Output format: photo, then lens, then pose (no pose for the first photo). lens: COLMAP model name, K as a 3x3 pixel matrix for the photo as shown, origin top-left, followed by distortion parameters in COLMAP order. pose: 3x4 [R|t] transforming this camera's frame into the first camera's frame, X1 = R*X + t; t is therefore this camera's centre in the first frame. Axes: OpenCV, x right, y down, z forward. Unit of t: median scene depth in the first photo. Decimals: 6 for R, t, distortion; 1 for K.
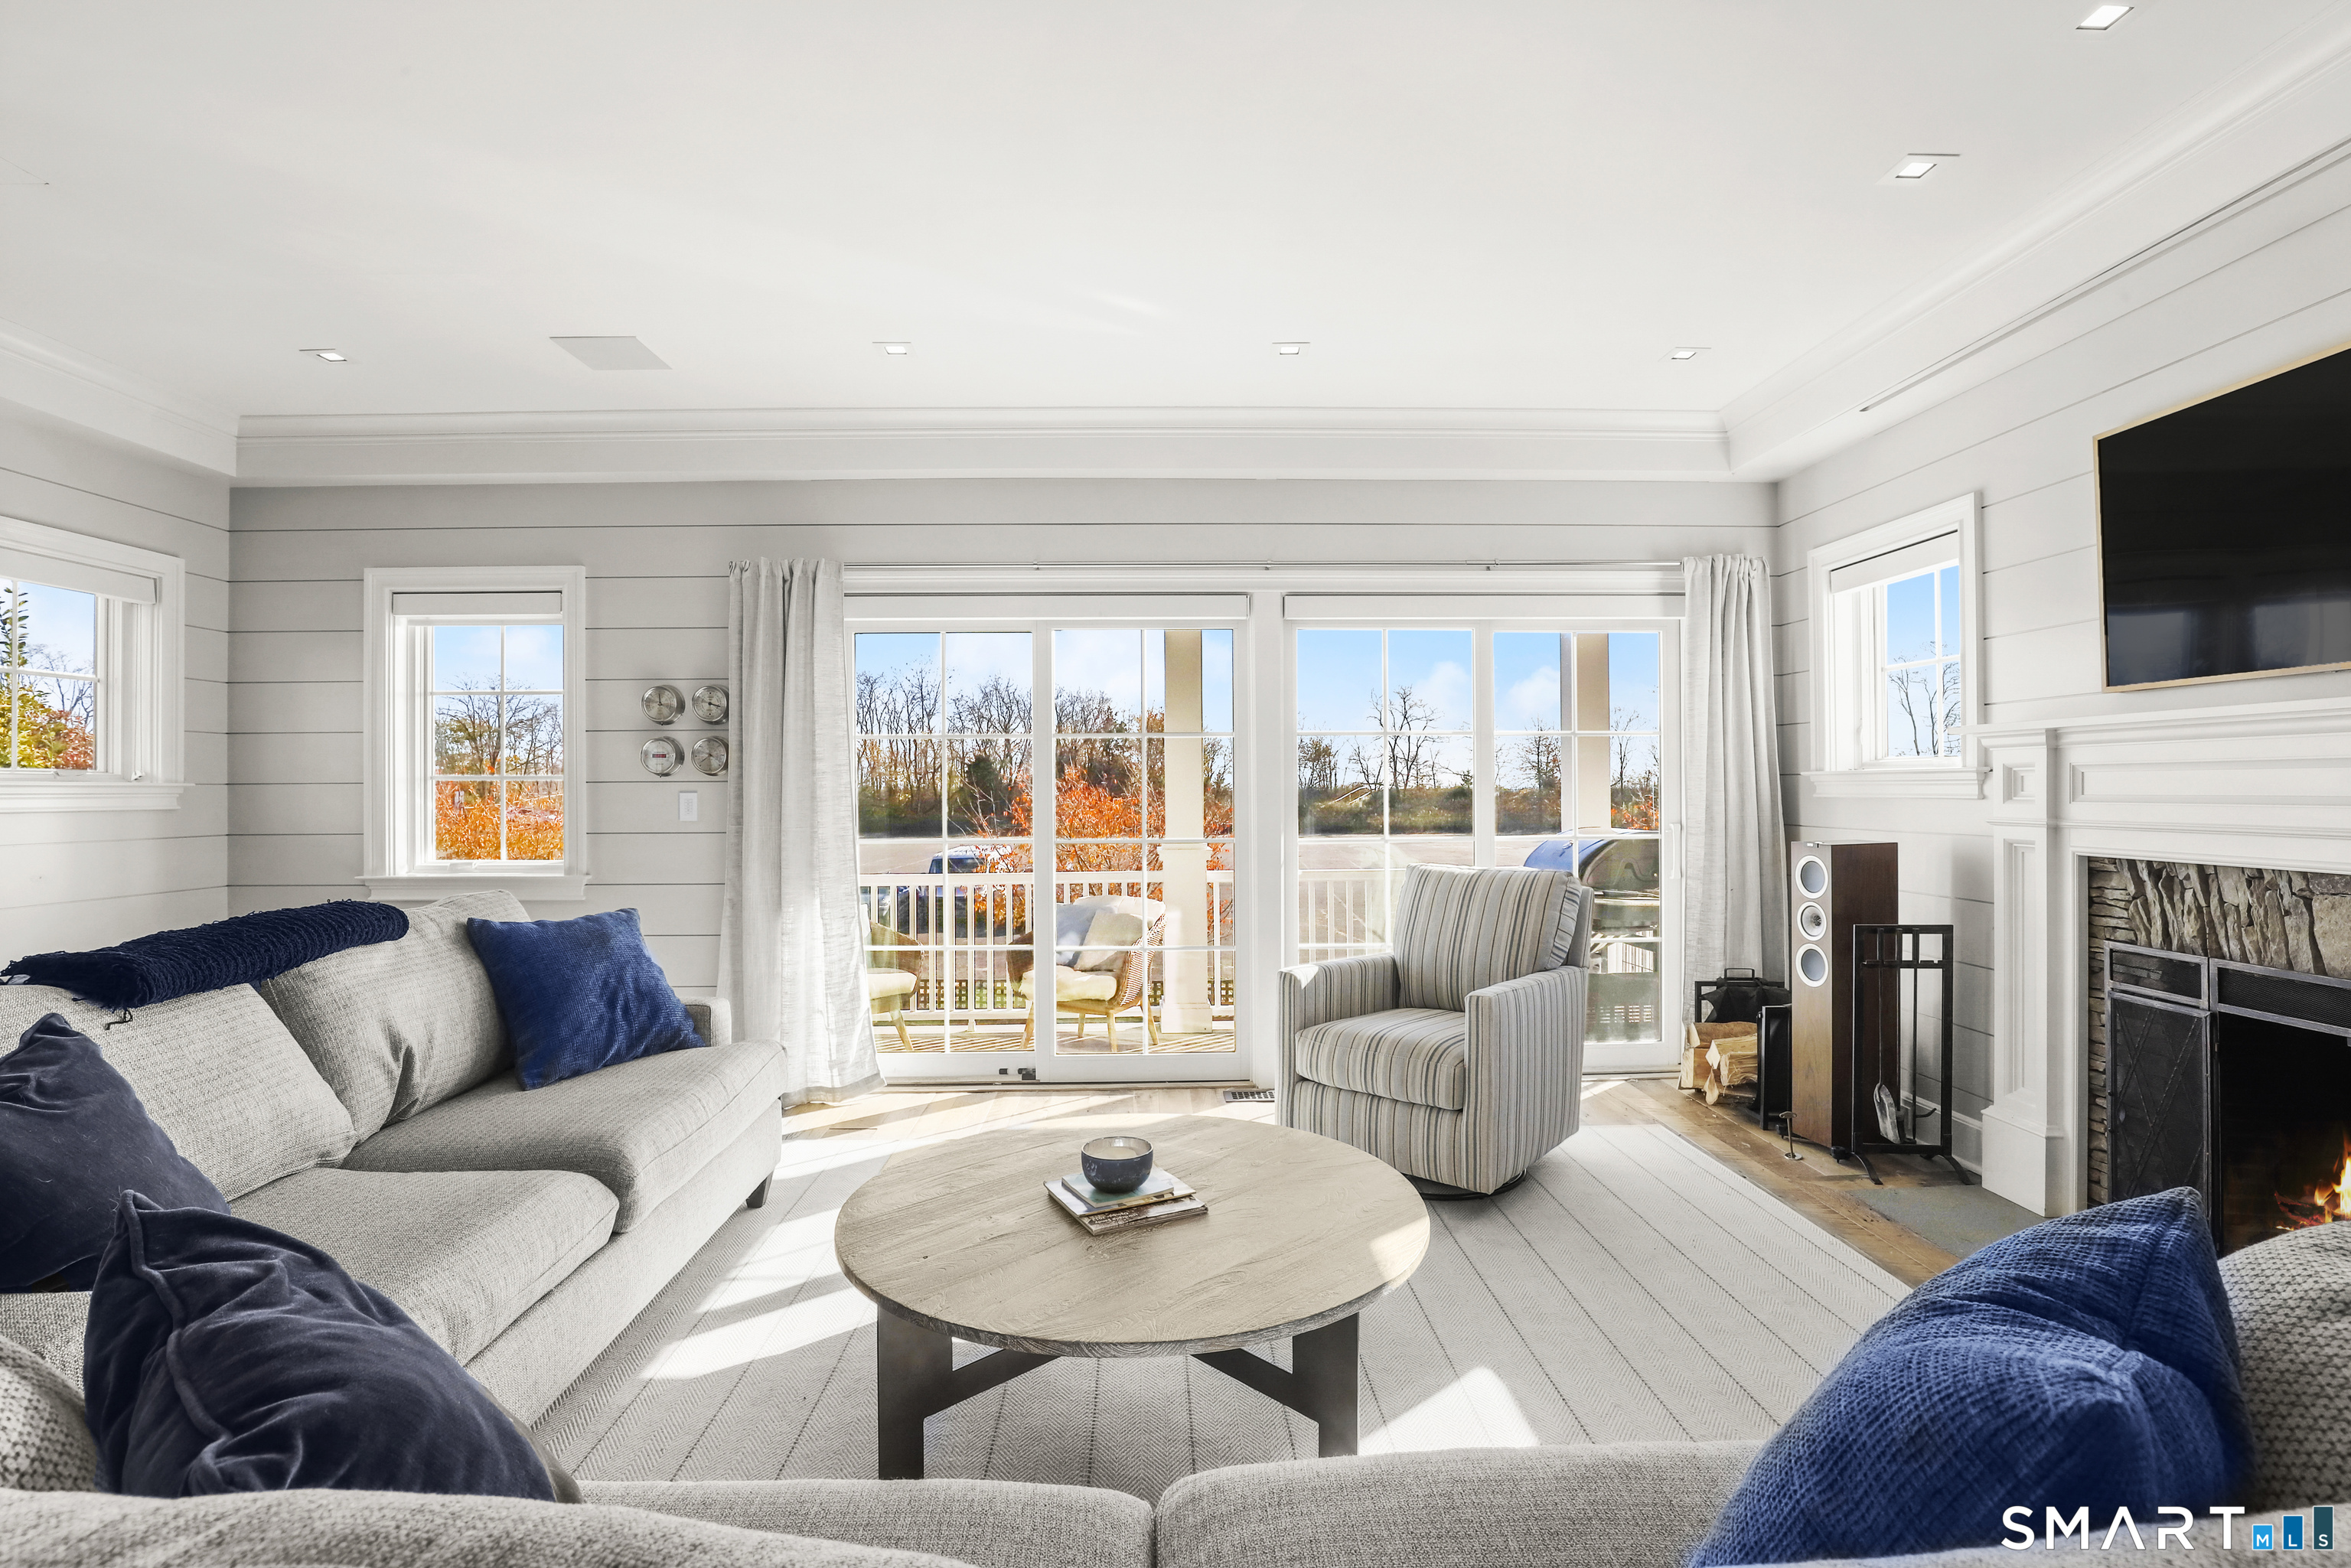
lens RADIAL K [[1103.8, 0, 1166.6], [0, 1103.8, 786.9], [0, 0, 1]] dist [-0.026180, 0.001765]
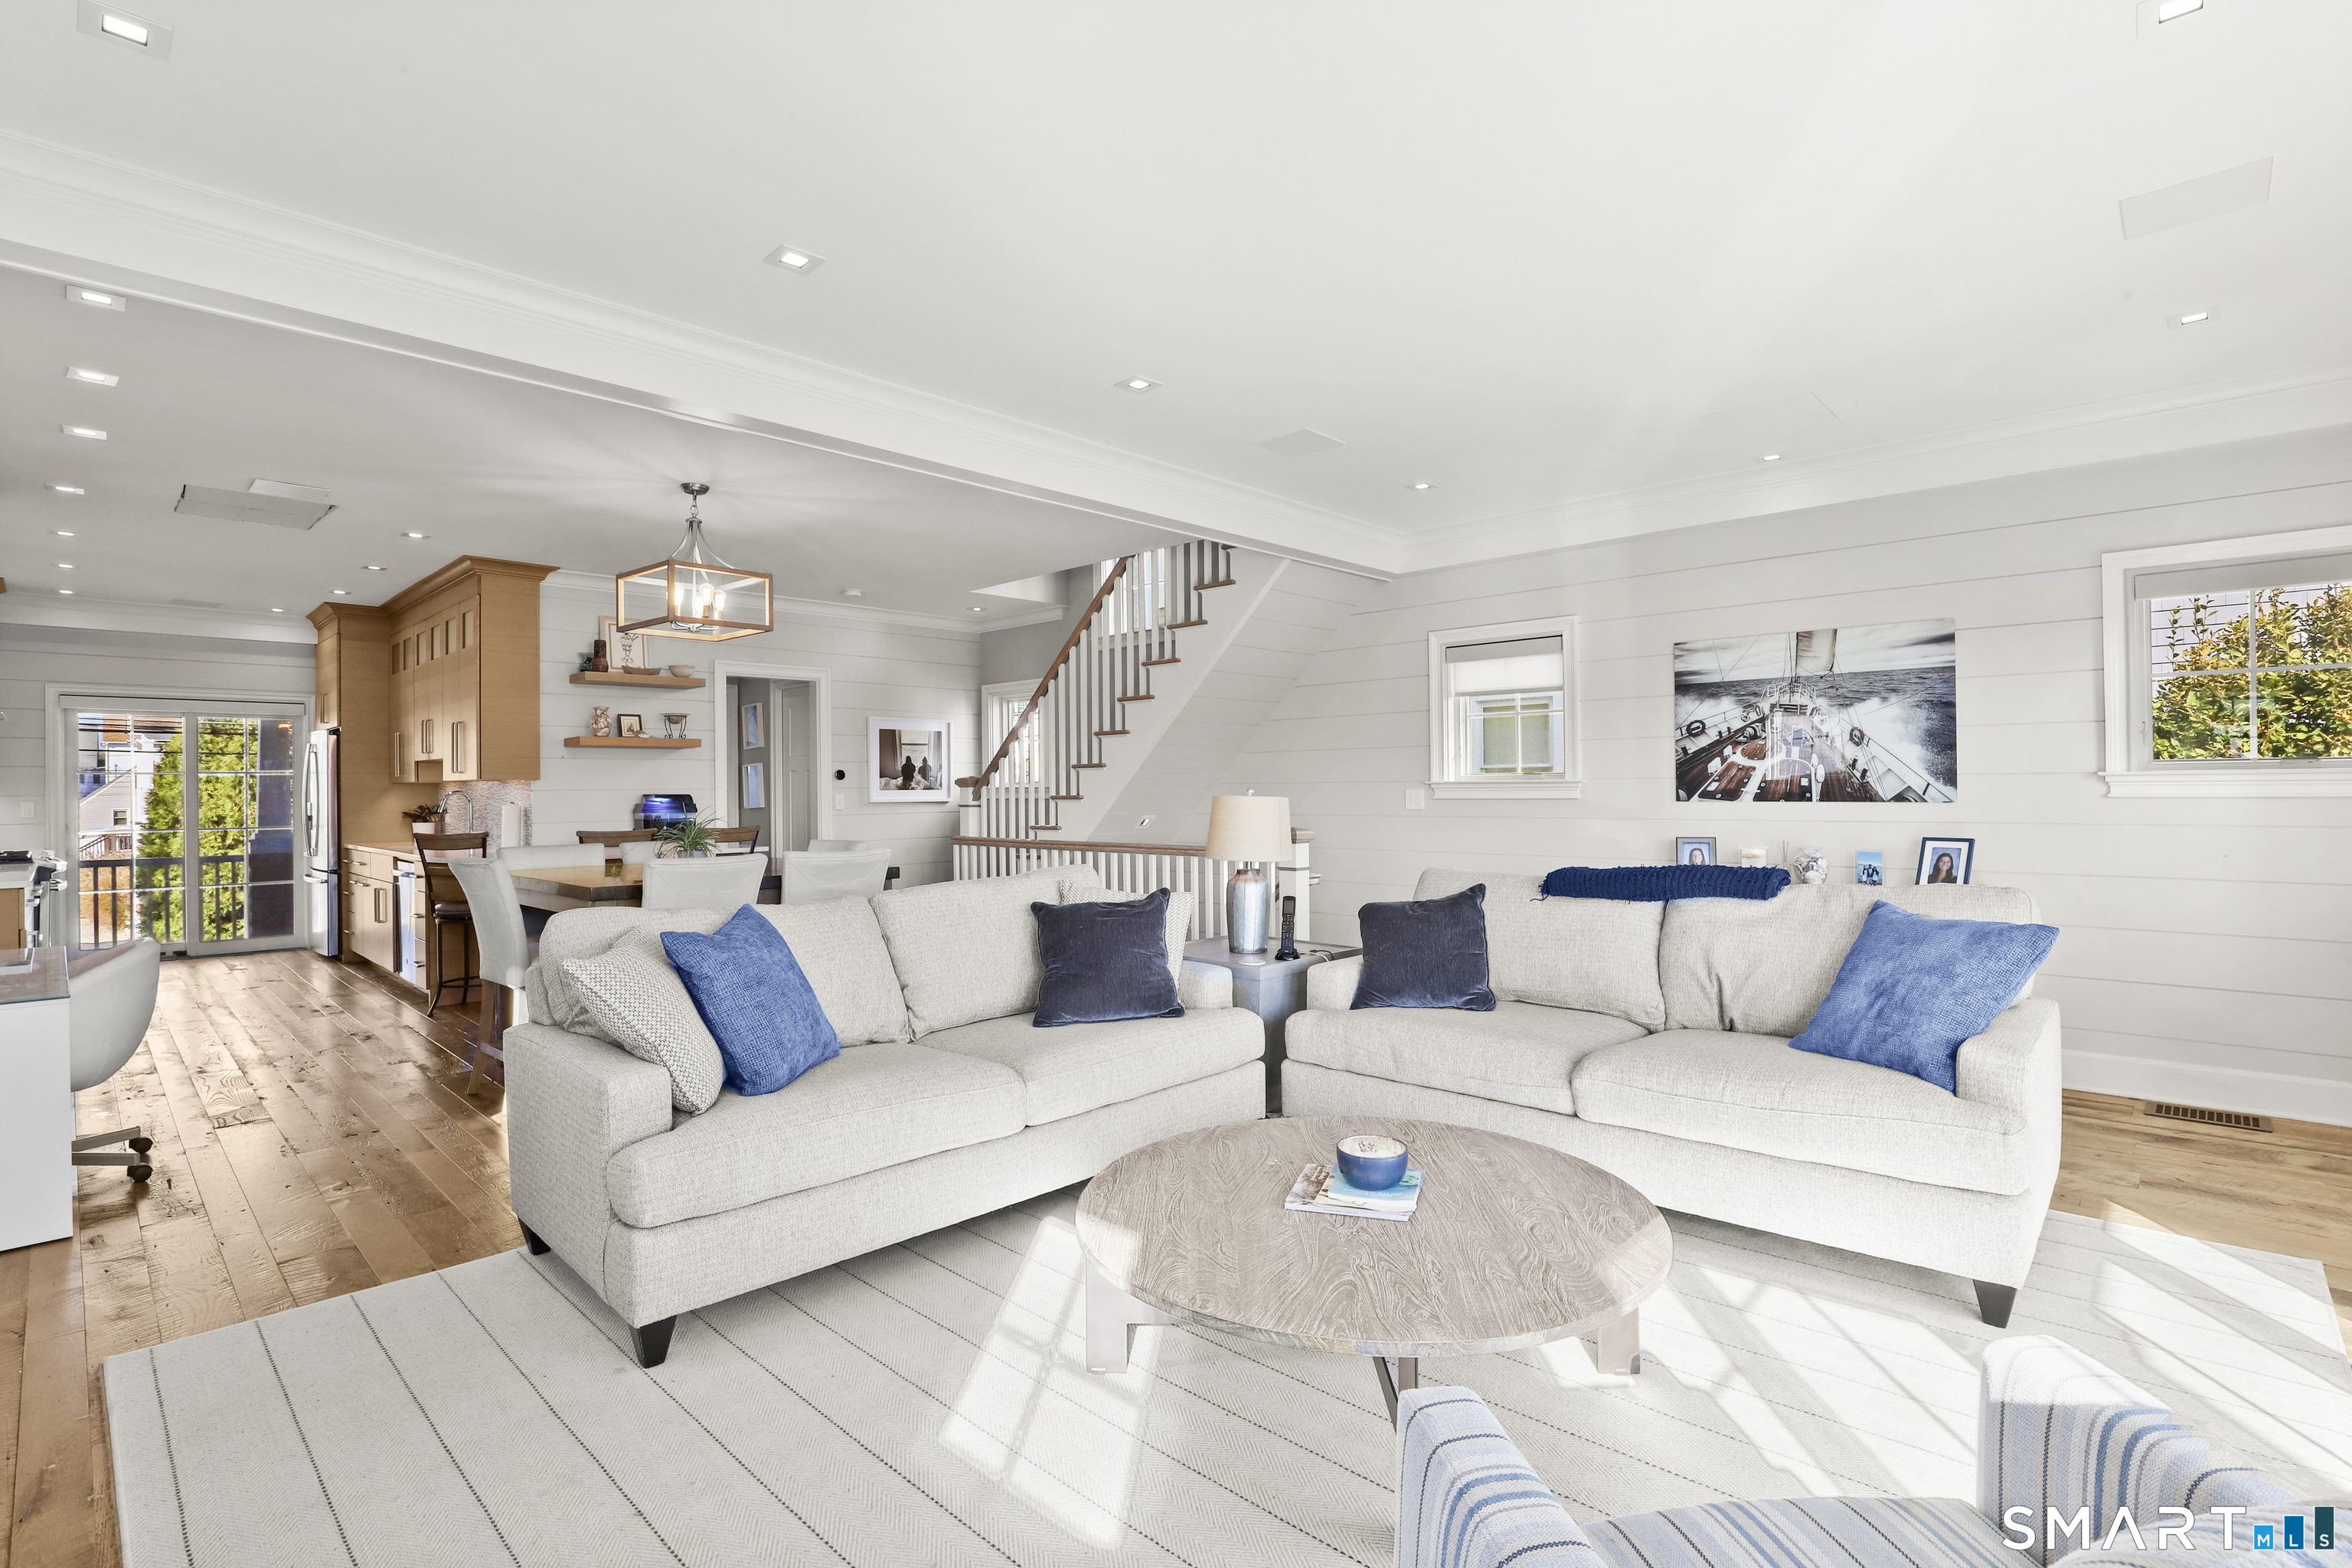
lens RADIAL K [[1104.3, 0, 1182.1], [0, 1104.3, 787.6], [0, 0, 1]] dist [-0.026180, 0.001765]
pose [[-0.705696, 0.010904, -0.708431, 0.598671], [0.012625, 0.999916, 0.002813, -0.004705], [0.708402, -0.006959, -0.705775, 1.193098]]
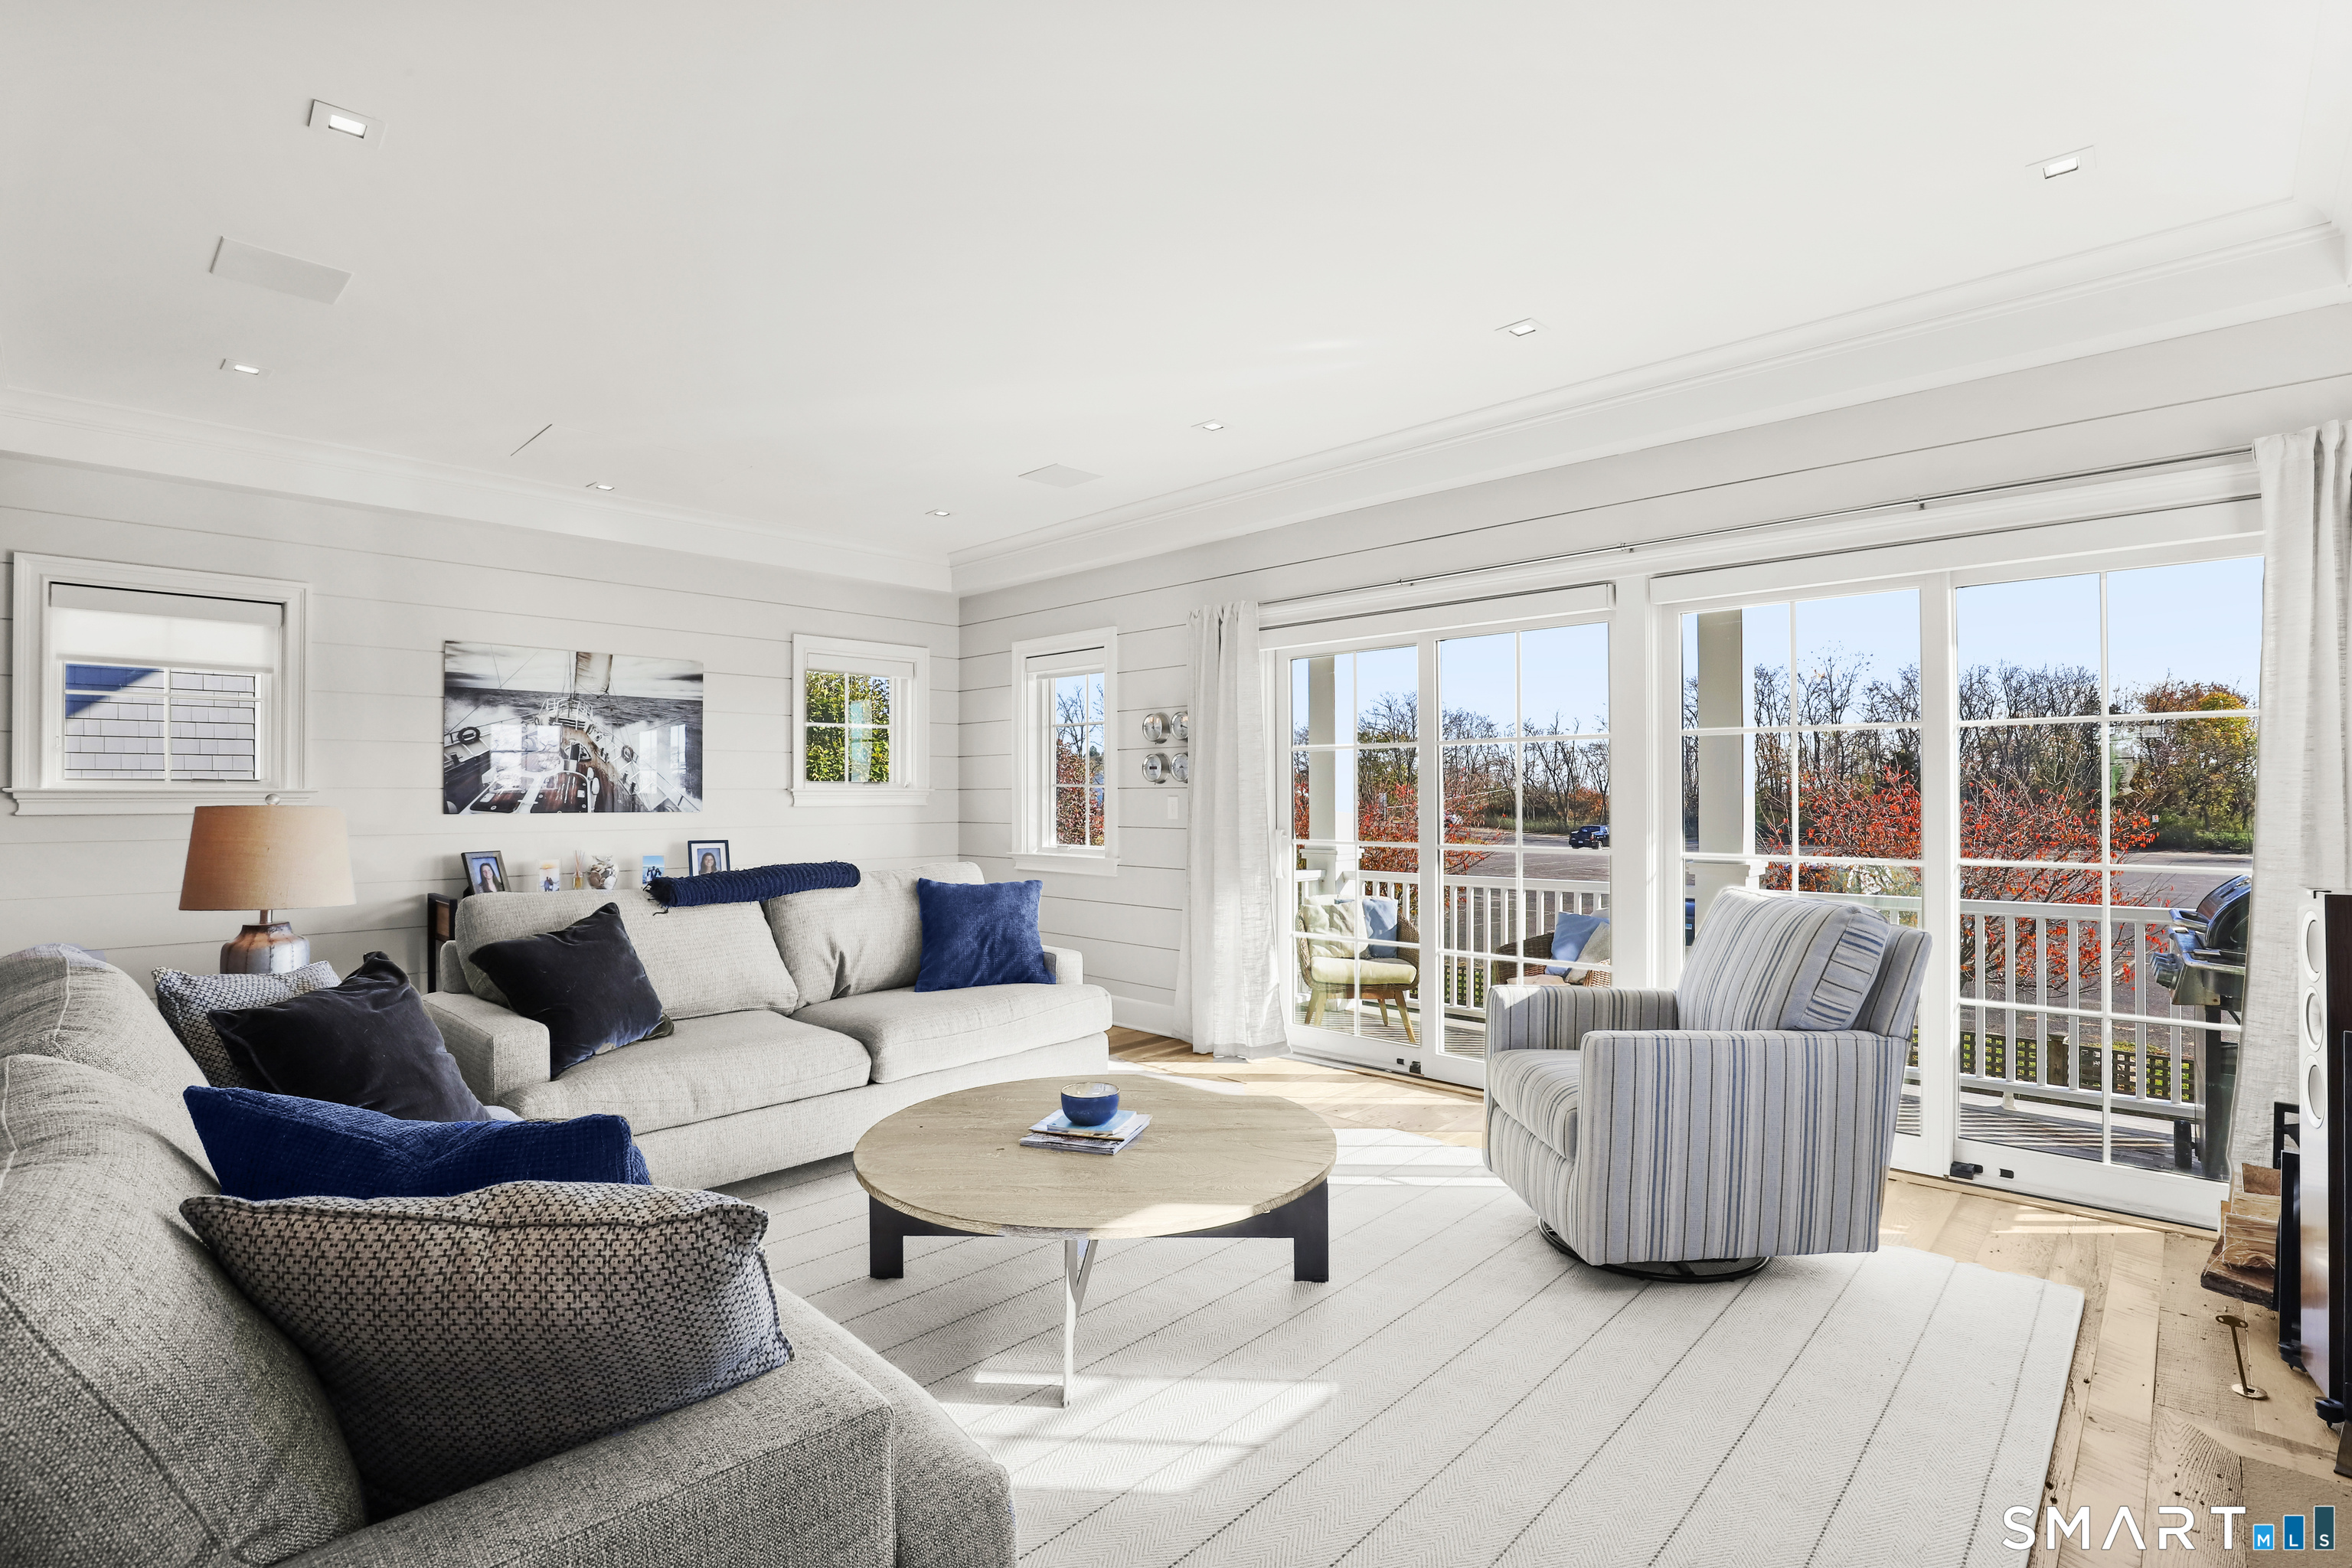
lens RADIAL K [[1104.3, 0, 1174.9], [0, 1104.3, 784.2], [0, 0, 1]] dist [-0.026180, 0.001765]
pose [[0.704520, -0.003396, -0.709676, 0.671914], [-0.000139, 0.999988, -0.004924, -0.003959], [0.709684, 0.003568, 0.704511, 0.151121]]
